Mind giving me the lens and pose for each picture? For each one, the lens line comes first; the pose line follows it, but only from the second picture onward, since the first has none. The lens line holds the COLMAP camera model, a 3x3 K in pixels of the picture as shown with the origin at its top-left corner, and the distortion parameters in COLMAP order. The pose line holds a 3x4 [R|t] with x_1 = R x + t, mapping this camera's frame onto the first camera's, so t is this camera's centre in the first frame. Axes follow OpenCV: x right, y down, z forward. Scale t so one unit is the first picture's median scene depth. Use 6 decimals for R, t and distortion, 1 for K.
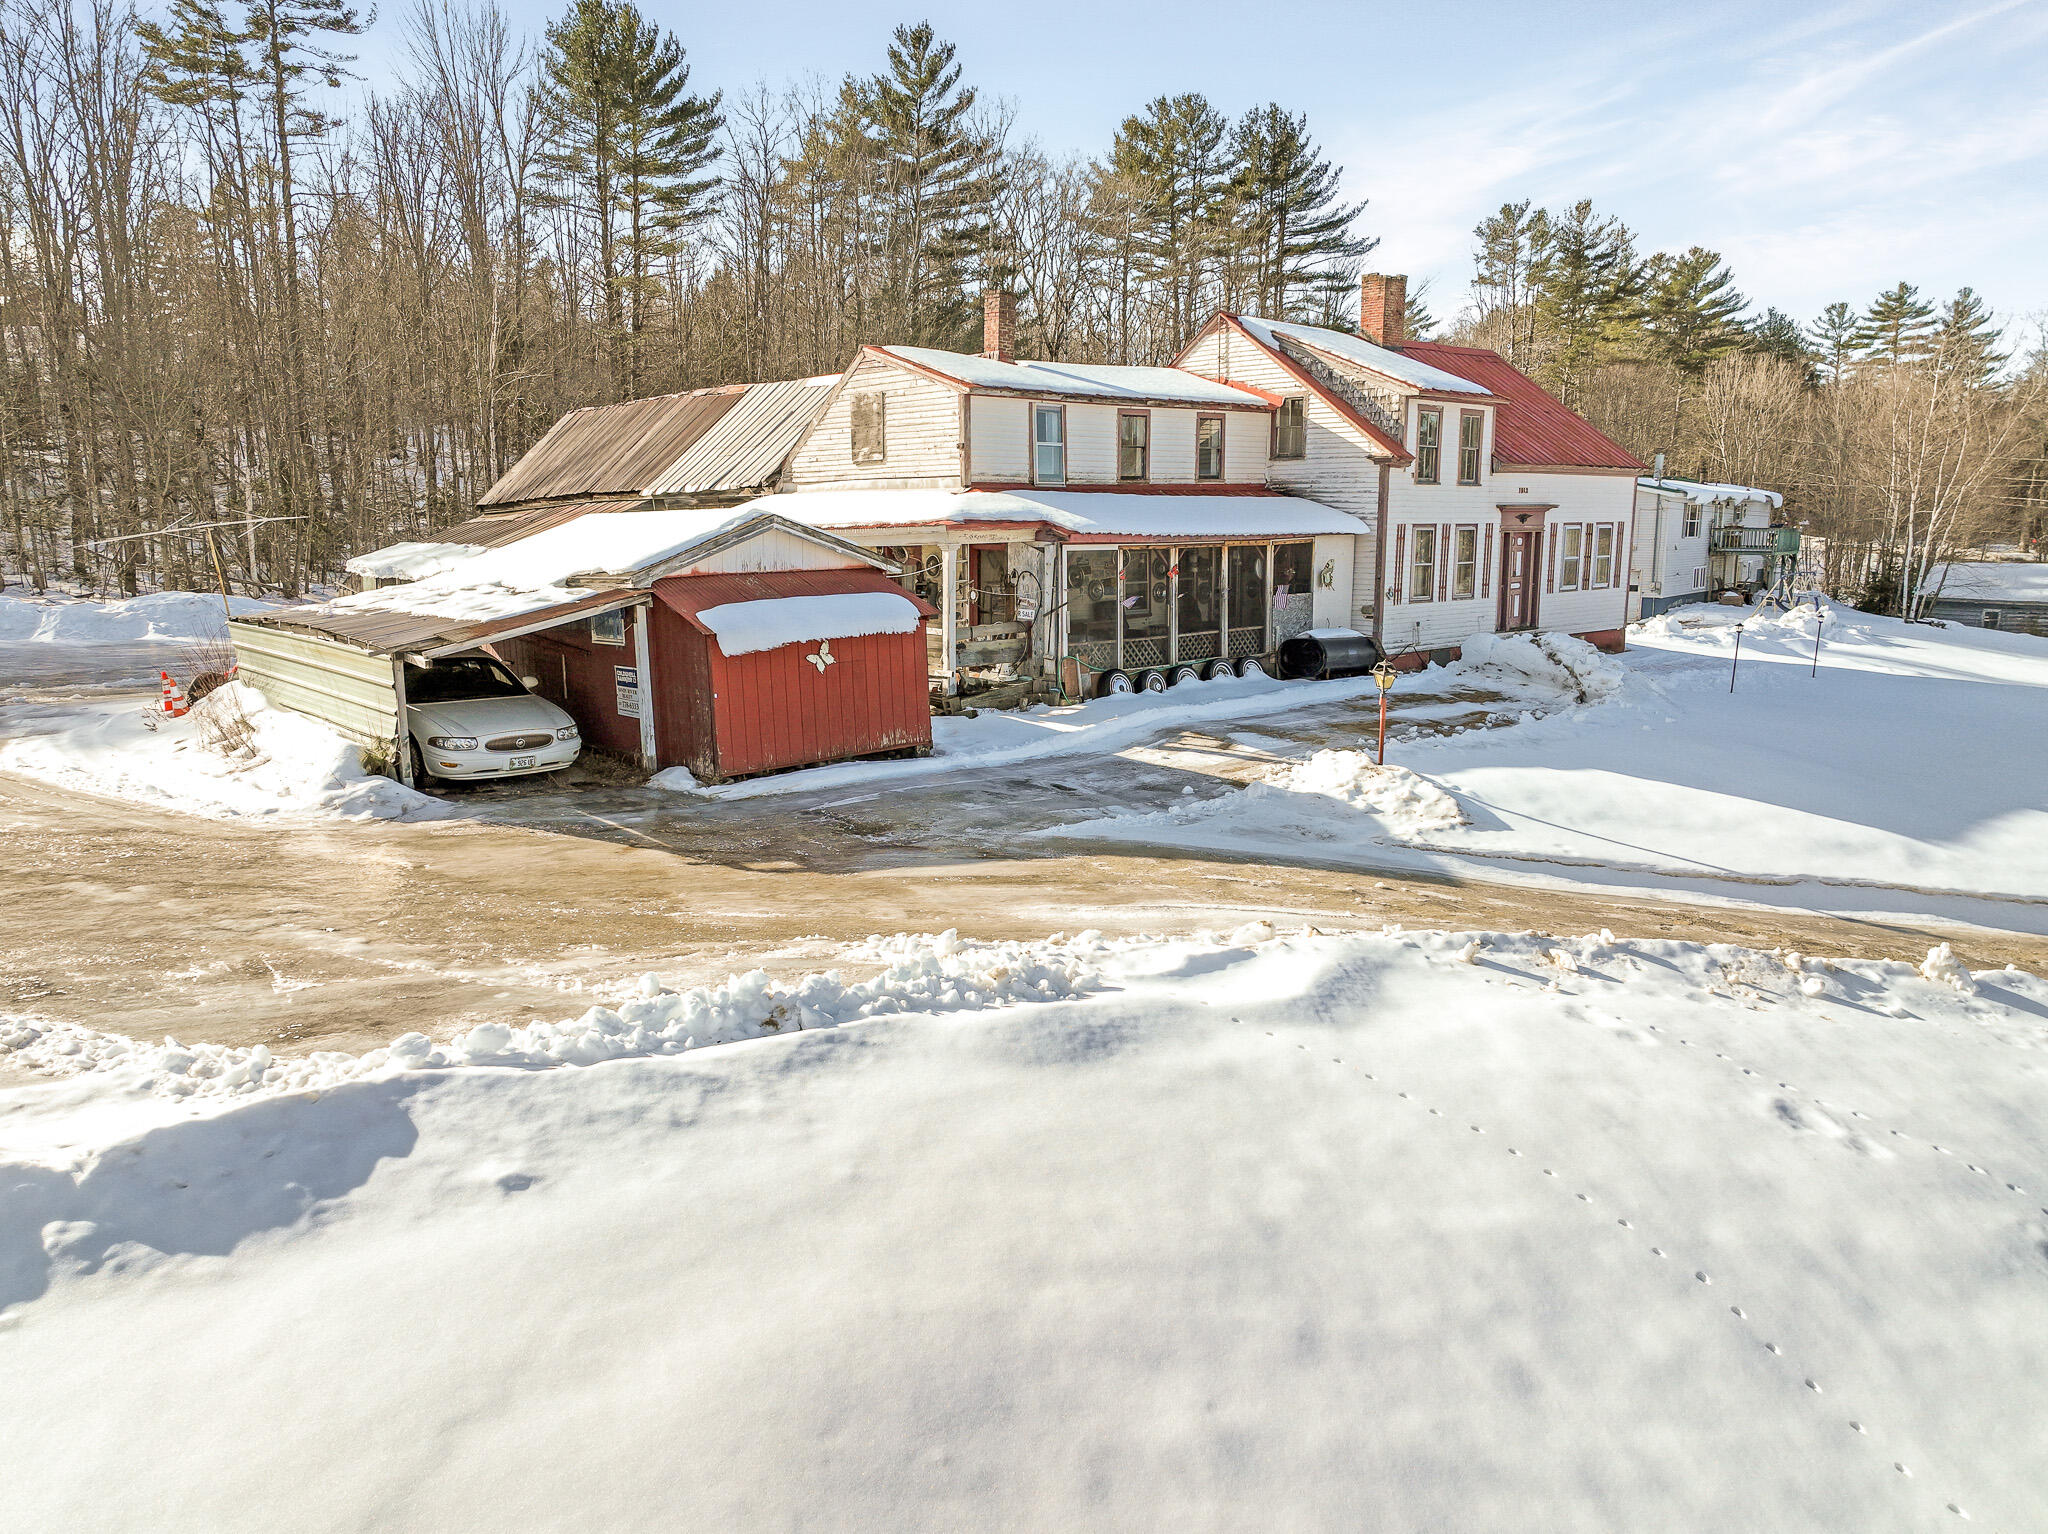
lens RADIAL K [[1438.3, 0, 1015.4], [0, 1438.3, 777.8], [0, 0, 1]] dist [0.005494, 0.013630]
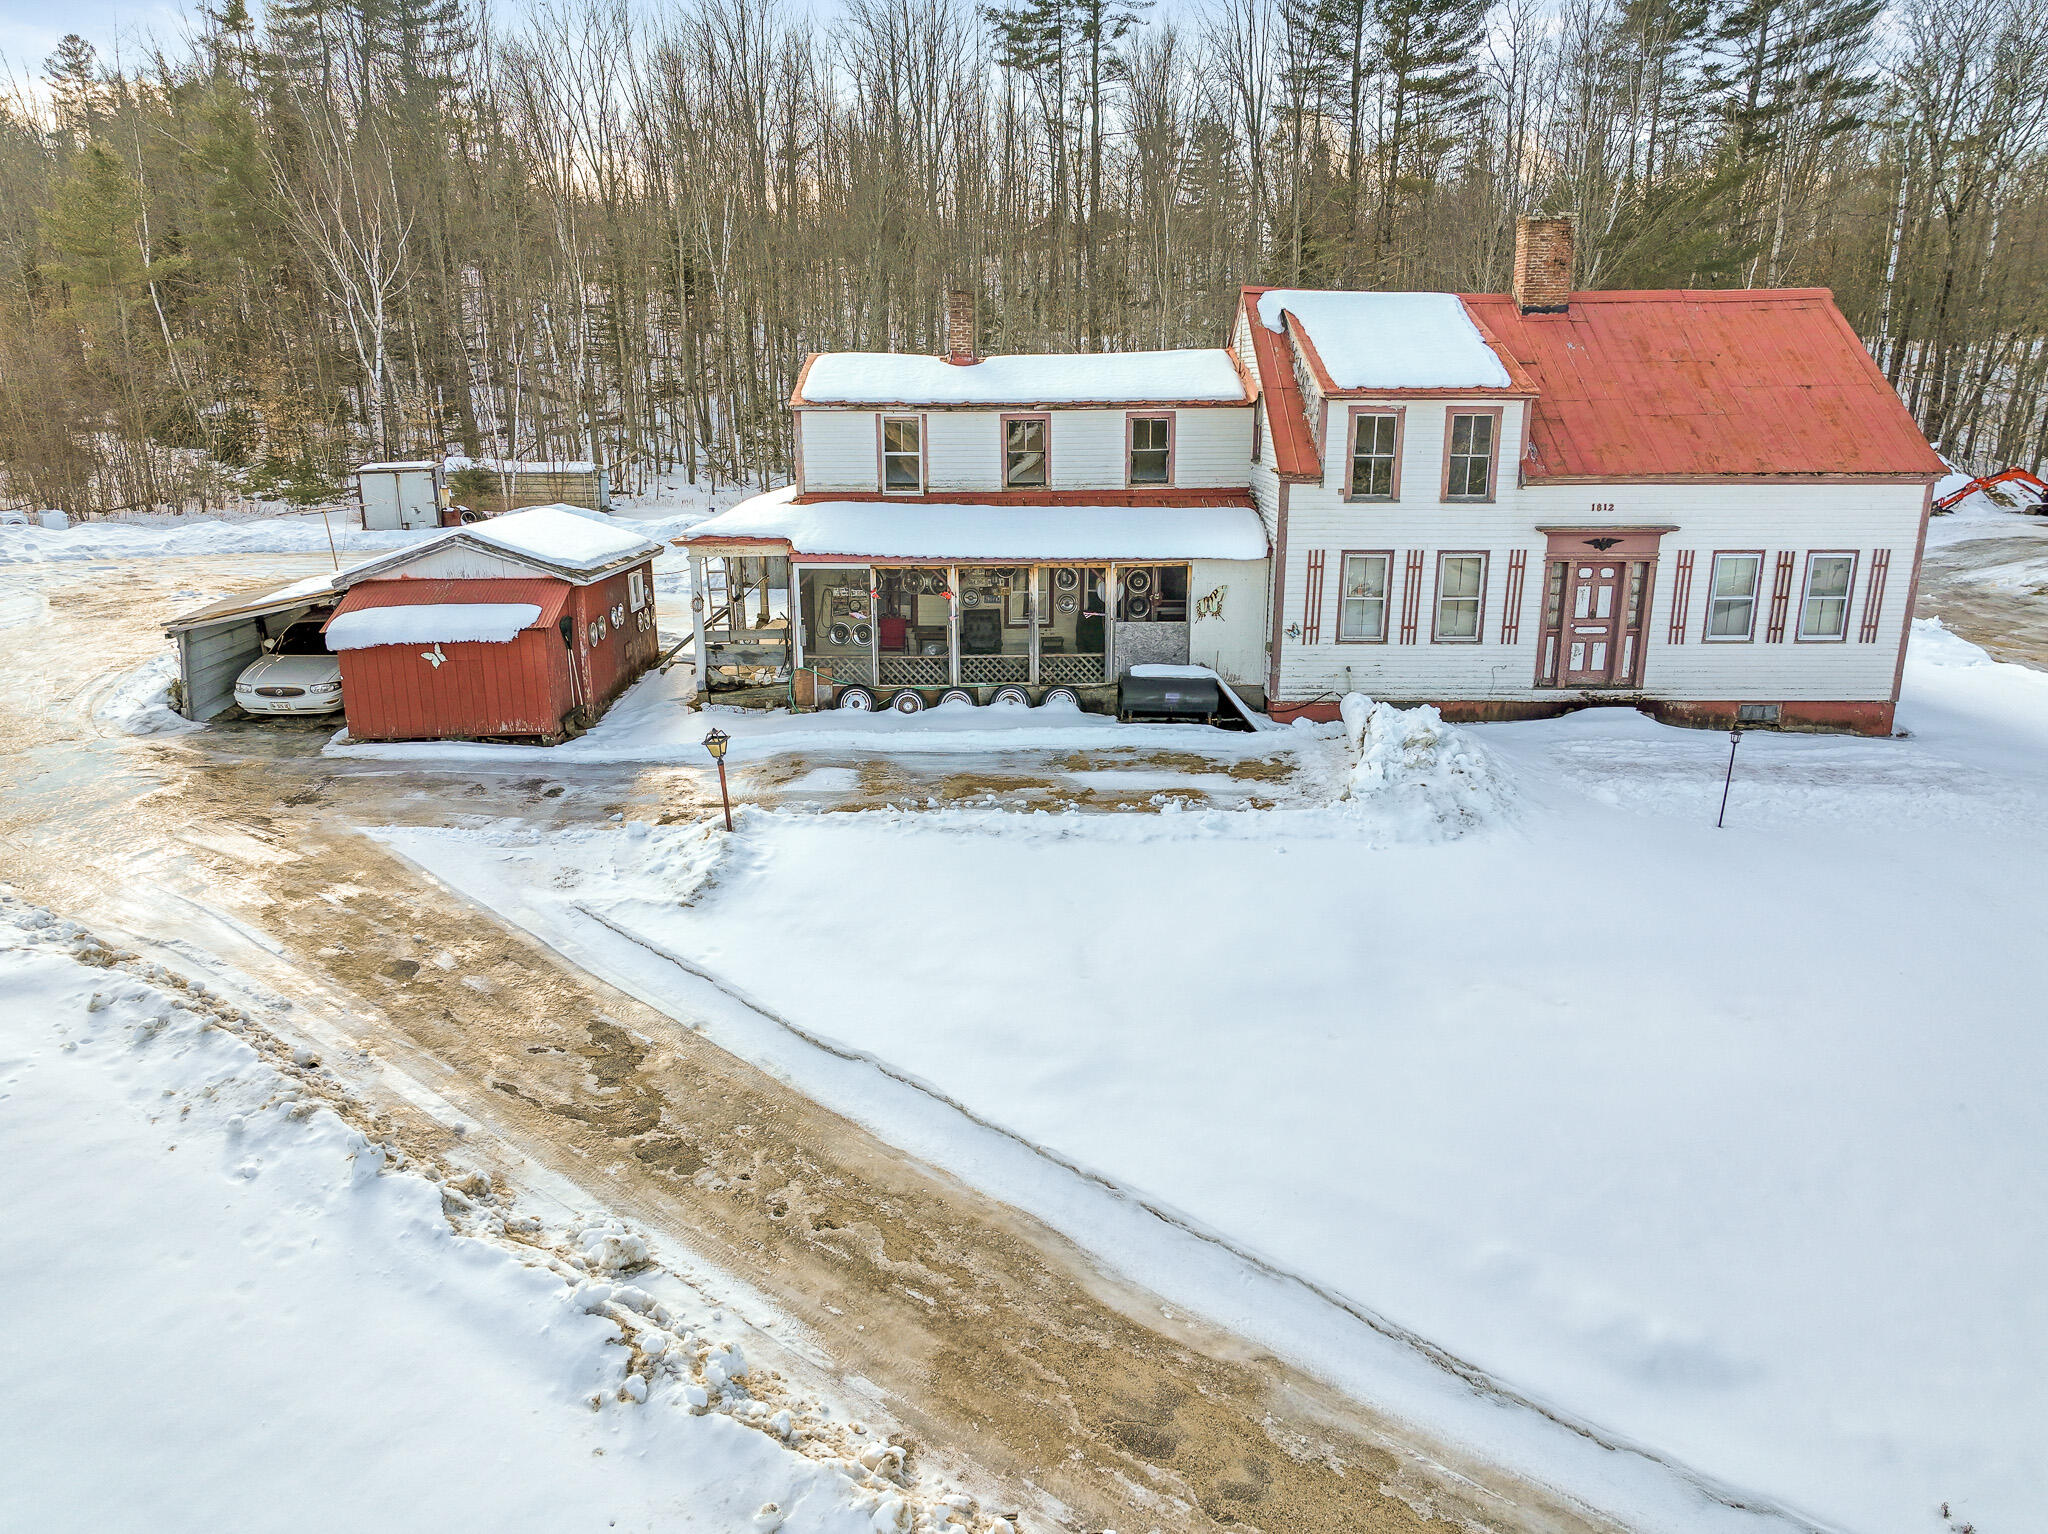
lens RADIAL K [[1438.3, 0, 1028.3], [0, 1438.3, 774.0], [0, 0, 1]] dist [0.005494, 0.013630]
pose [[0.750747, 0.179217, -0.635815, 0.742214], [-0.122074, 0.983557, 0.133095, -0.147382], [0.649213, -0.022304, 0.760280, 0.262108]]
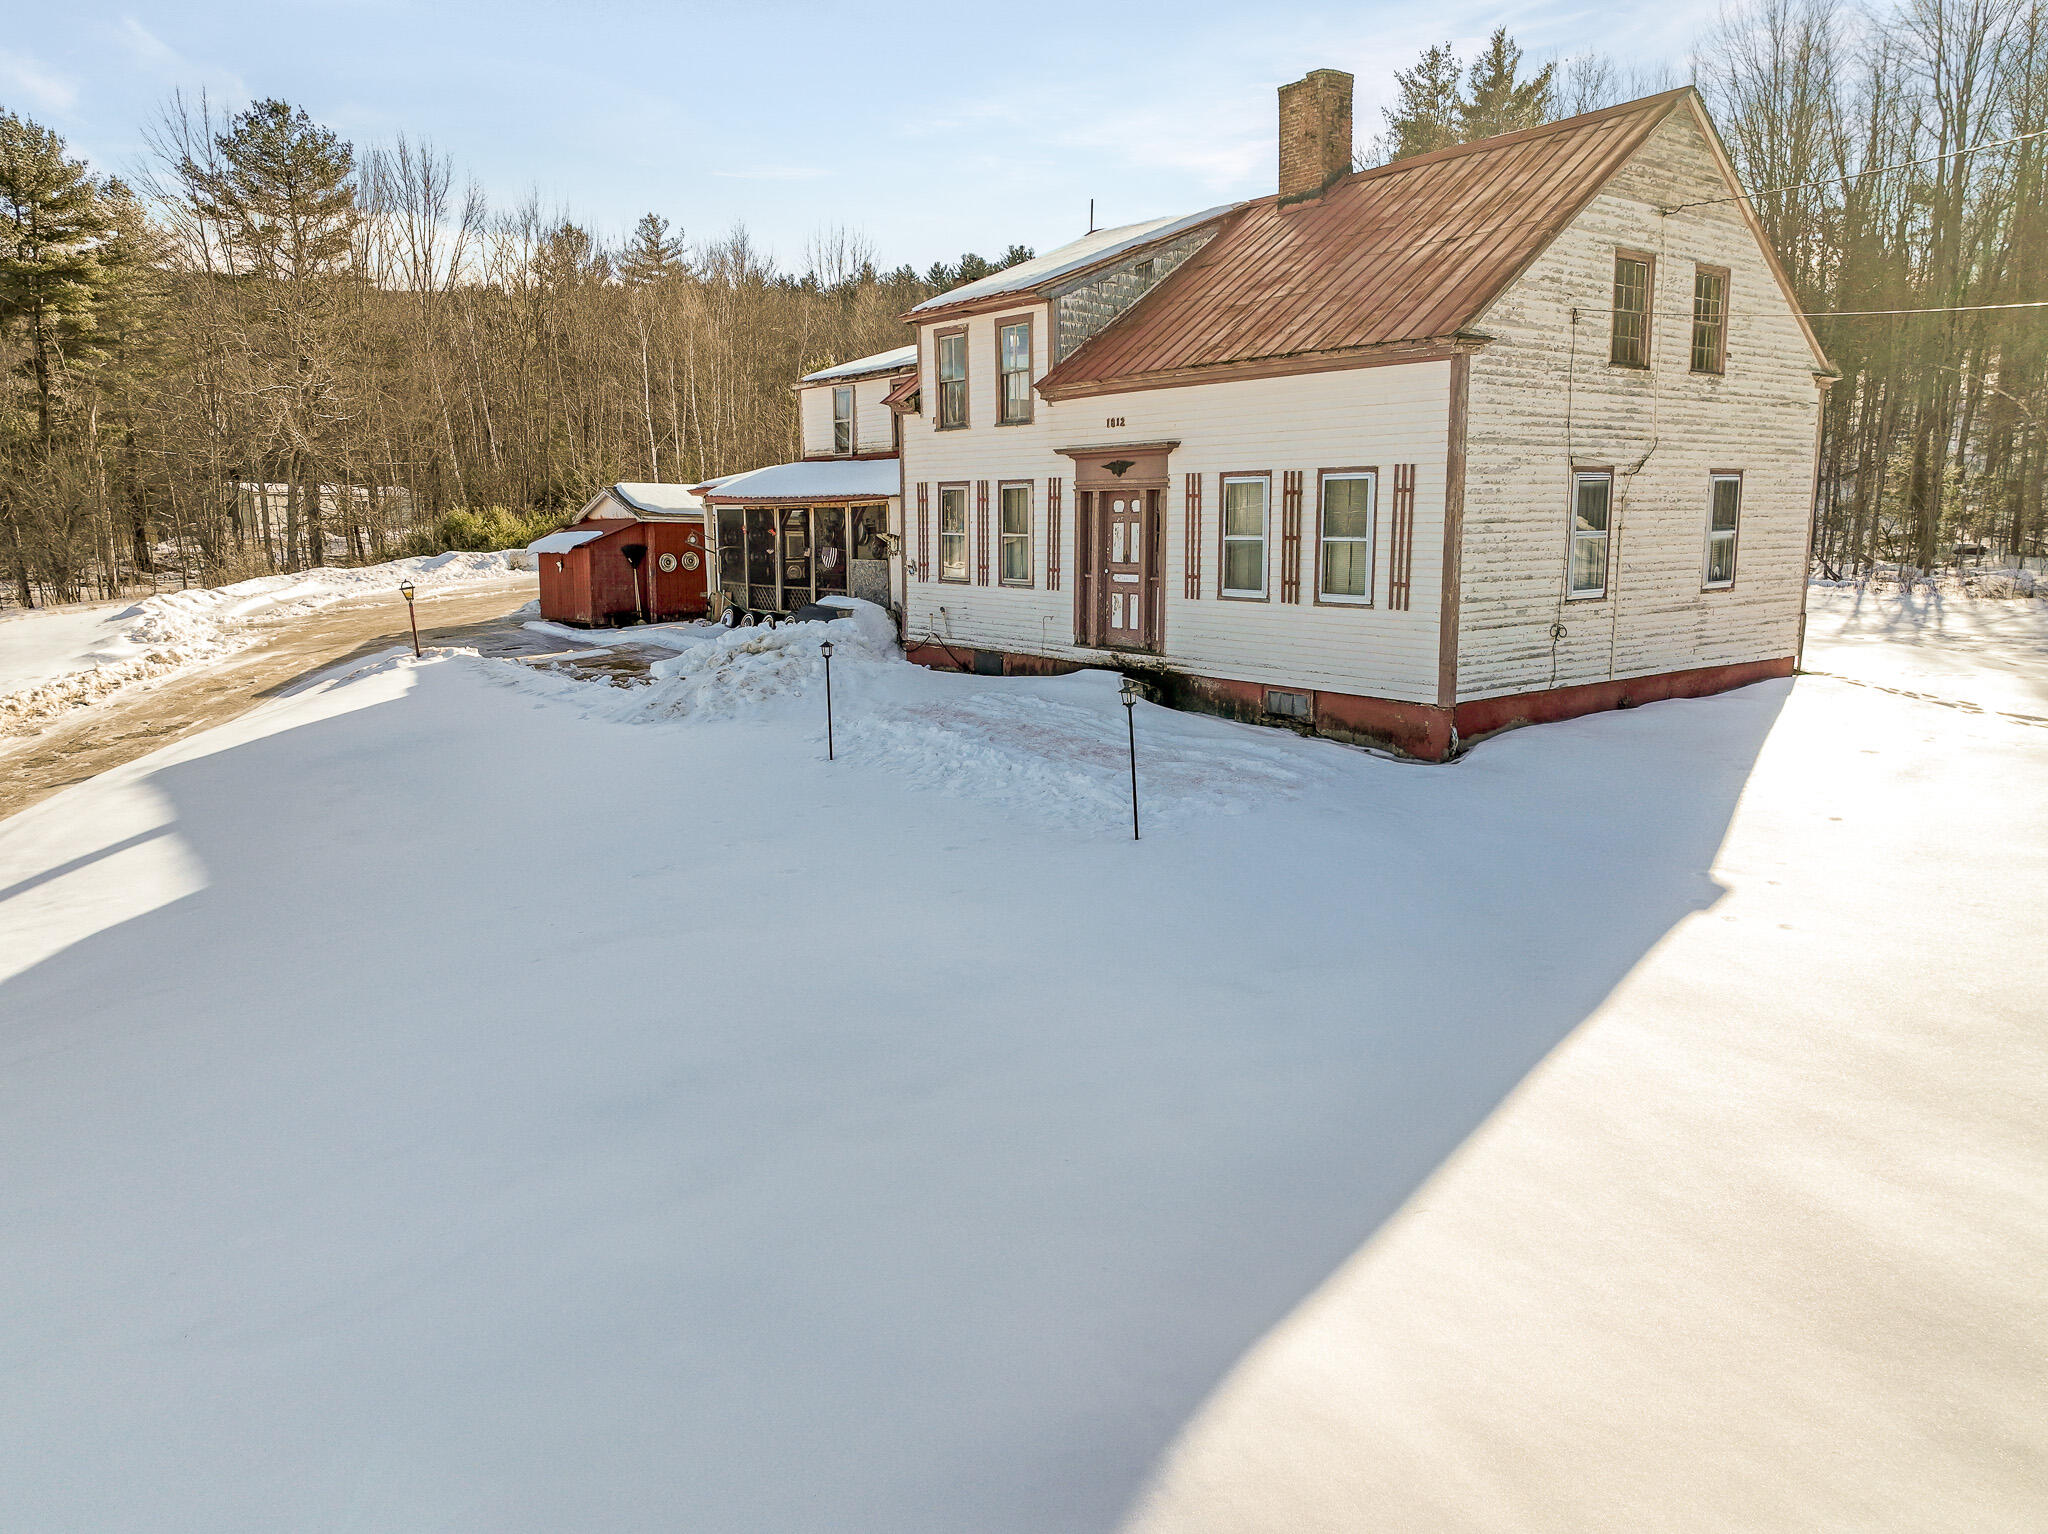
lens RADIAL K [[1438.3, 0, 1037.3], [0, 1438.3, 767.5], [0, 0, 1]] dist [0.005494, 0.013630]
pose [[-0.079217, 0.175799, -0.981234, 1.153581], [-0.171882, 0.967176, 0.187157, -0.195075], [0.981927, 0.183483, -0.046400, 1.198657]]
